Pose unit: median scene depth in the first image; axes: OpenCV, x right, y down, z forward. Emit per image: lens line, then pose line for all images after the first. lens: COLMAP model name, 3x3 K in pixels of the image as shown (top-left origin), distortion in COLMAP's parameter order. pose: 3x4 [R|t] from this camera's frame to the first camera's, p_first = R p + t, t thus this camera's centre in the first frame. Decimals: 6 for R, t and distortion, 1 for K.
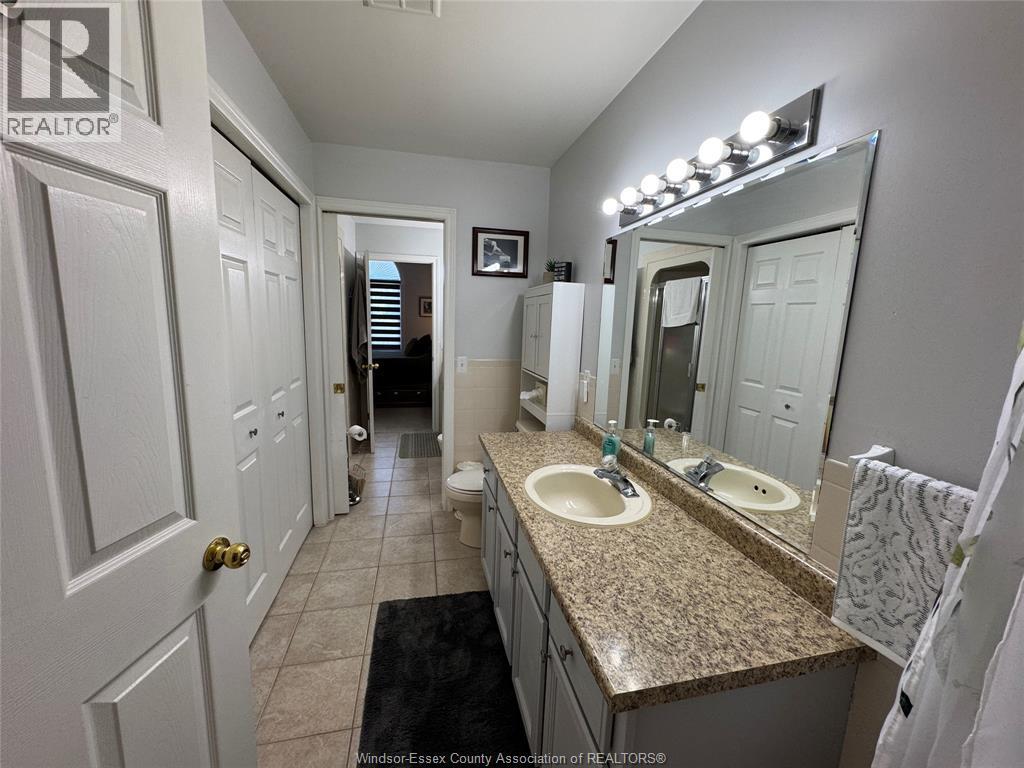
lens RADIAL K [[410.4, 0, 514.1], [0, 410.4, 381.0], [0, 0, 1]] dist [-0.002606, 0.000375]
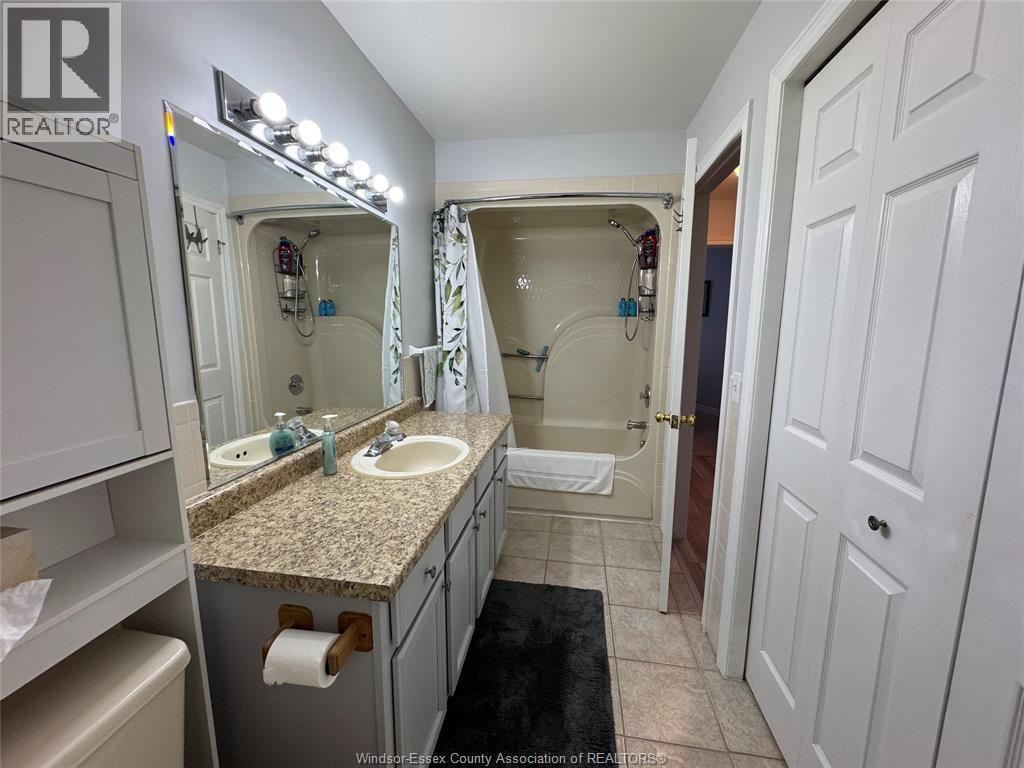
lens RADIAL K [[410.4, 0, 511.9], [0, 410.4, 389.9], [0, 0, 1]] dist [-0.002606, 0.000375]
pose [[-0.925704, -0.098449, 0.365213, -0.394296], [0.021367, 0.950382, 0.310350, -0.196896], [-0.377646, 0.295096, -0.877669, 1.591279]]
